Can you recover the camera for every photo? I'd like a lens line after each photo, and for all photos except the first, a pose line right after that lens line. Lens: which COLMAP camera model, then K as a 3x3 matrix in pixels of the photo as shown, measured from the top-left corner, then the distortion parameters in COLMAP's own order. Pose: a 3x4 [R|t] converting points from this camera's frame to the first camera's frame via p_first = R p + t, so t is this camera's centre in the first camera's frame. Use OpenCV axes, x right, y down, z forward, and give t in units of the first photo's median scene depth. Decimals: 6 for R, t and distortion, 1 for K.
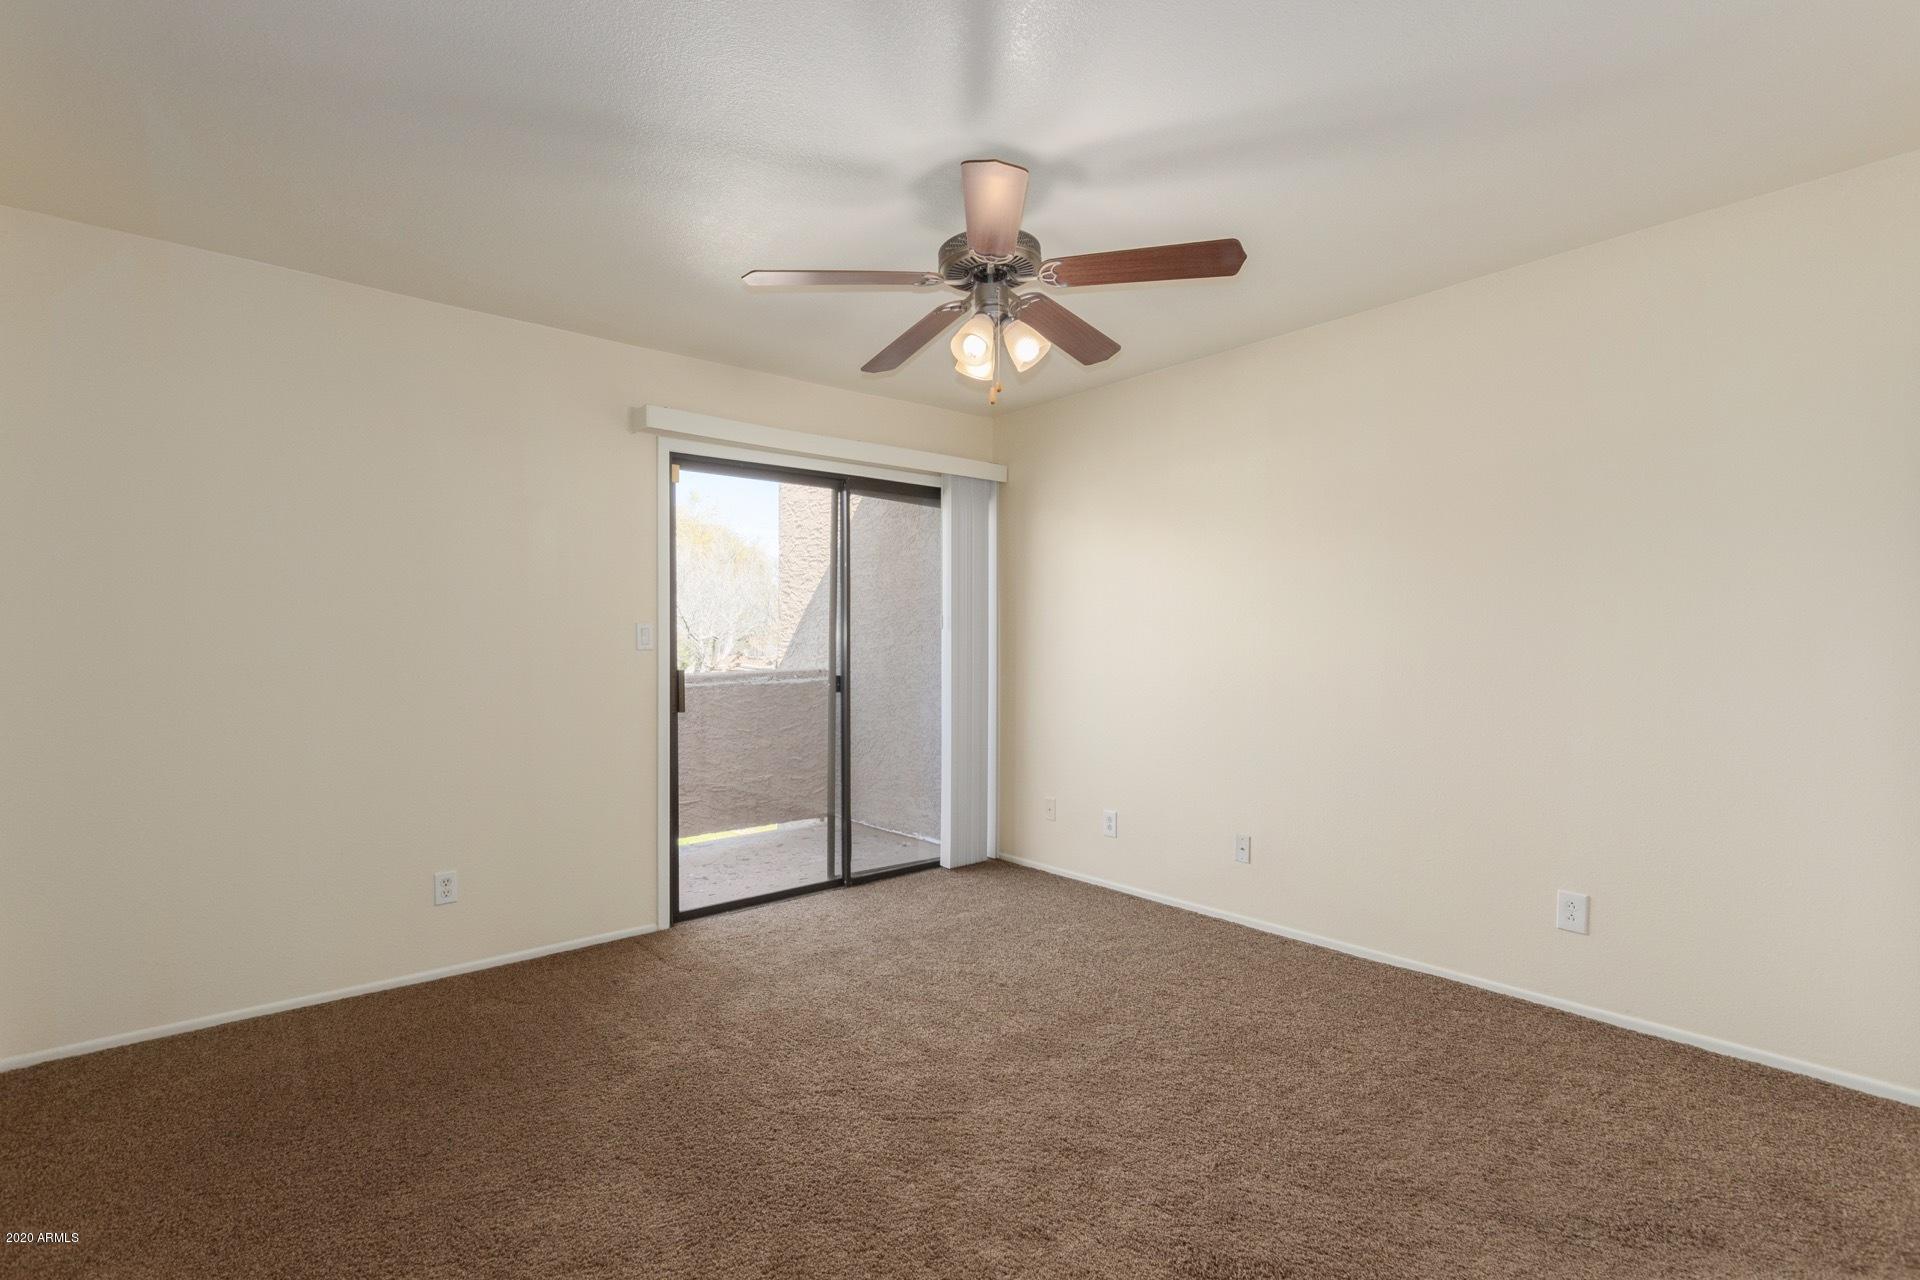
lens RADIAL K [[879.9, 0, 957.8], [0, 879.9, 659.4], [0, 0, 1]] dist [0.000648, 0.000166]
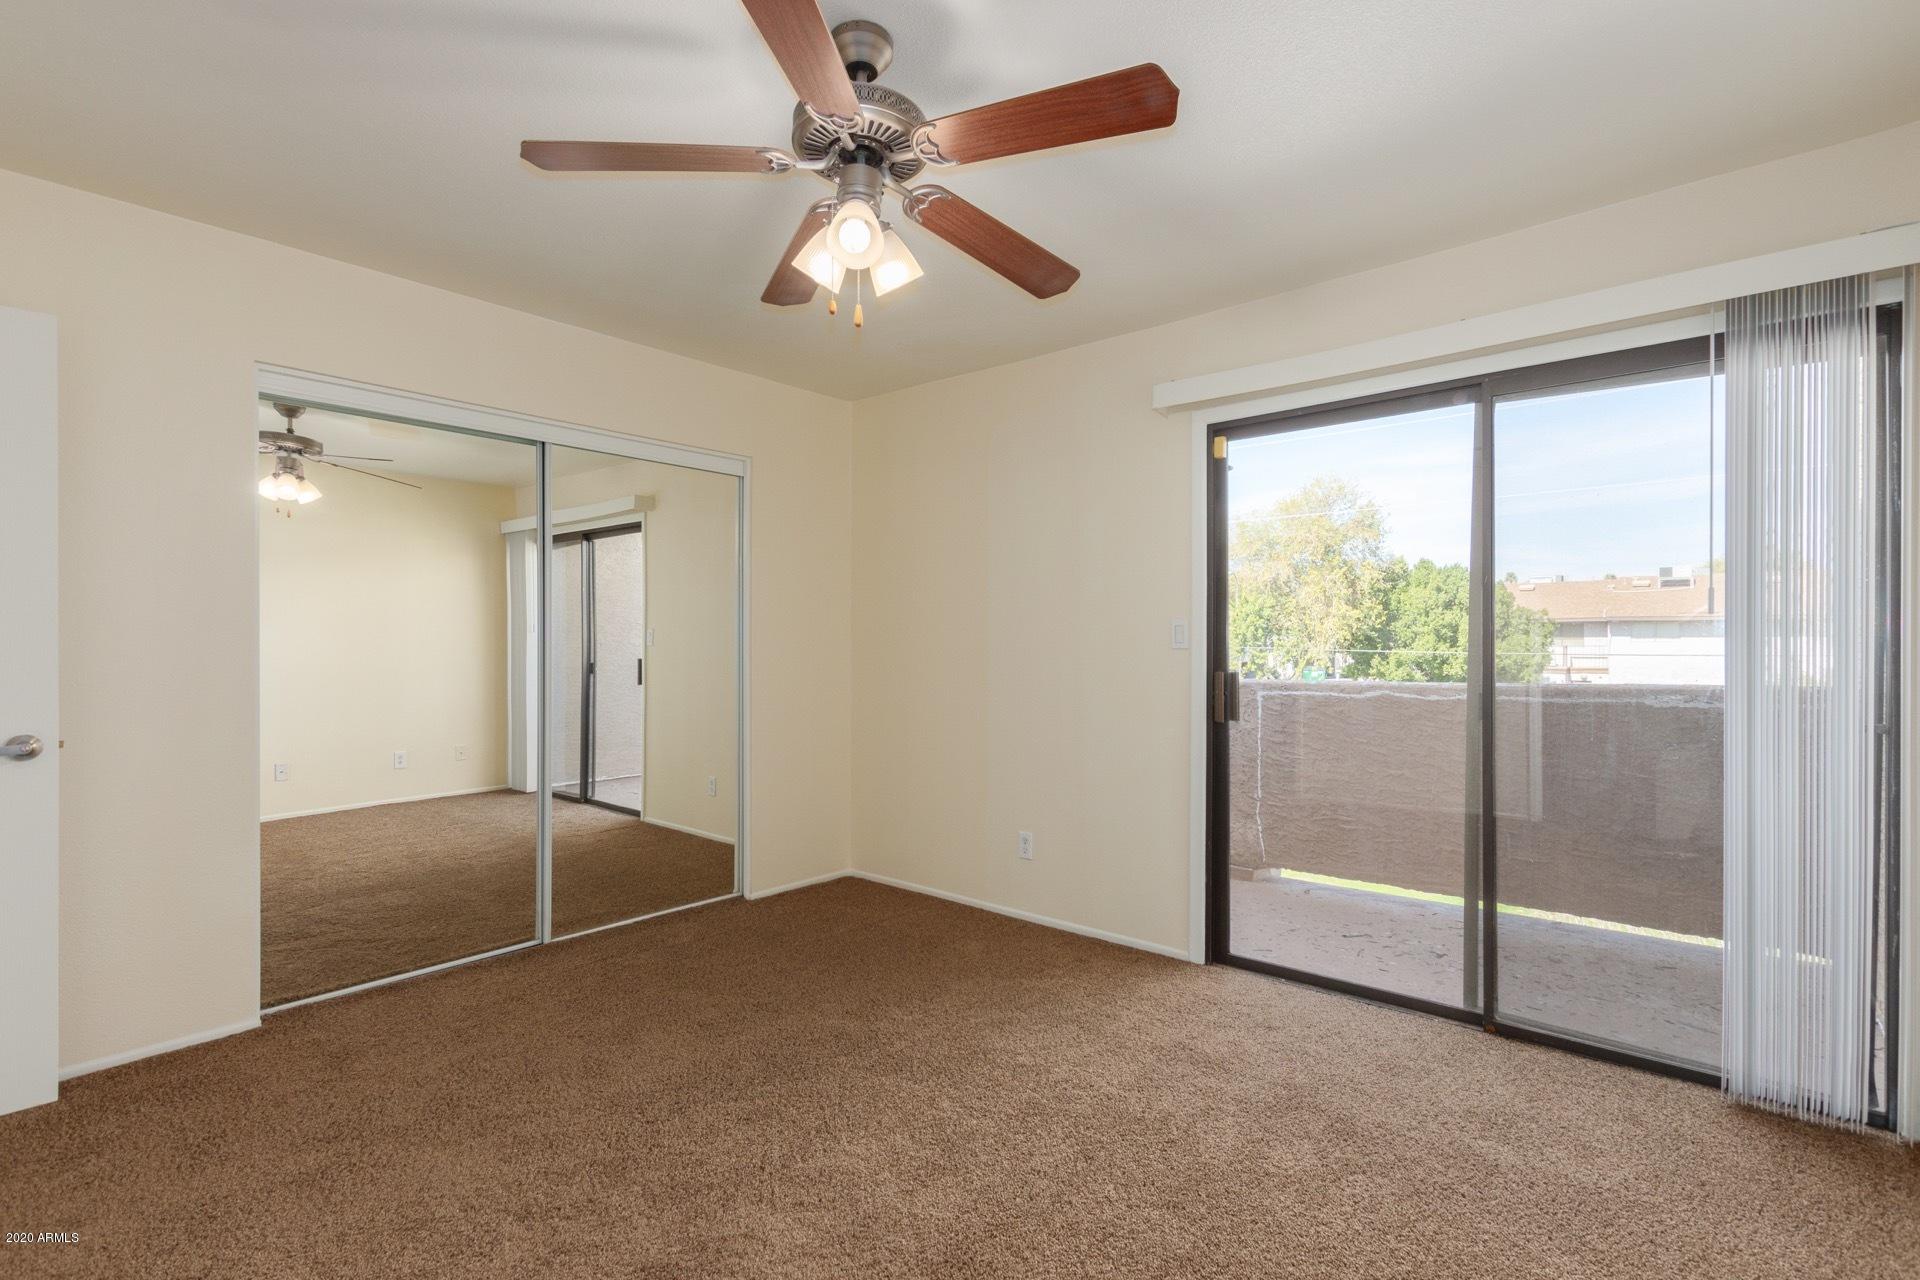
lens RADIAL K [[872.4, 0, 956.8], [0, 872.4, 641.6], [0, 0, 1]] dist [0.000013, -0.000246]
pose [[0.170223, -0.002783, -0.985402, 0.464139], [-0.022439, 0.999726, -0.006700, -0.005672], [0.985150, 0.023252, 0.170114, 0.570608]]
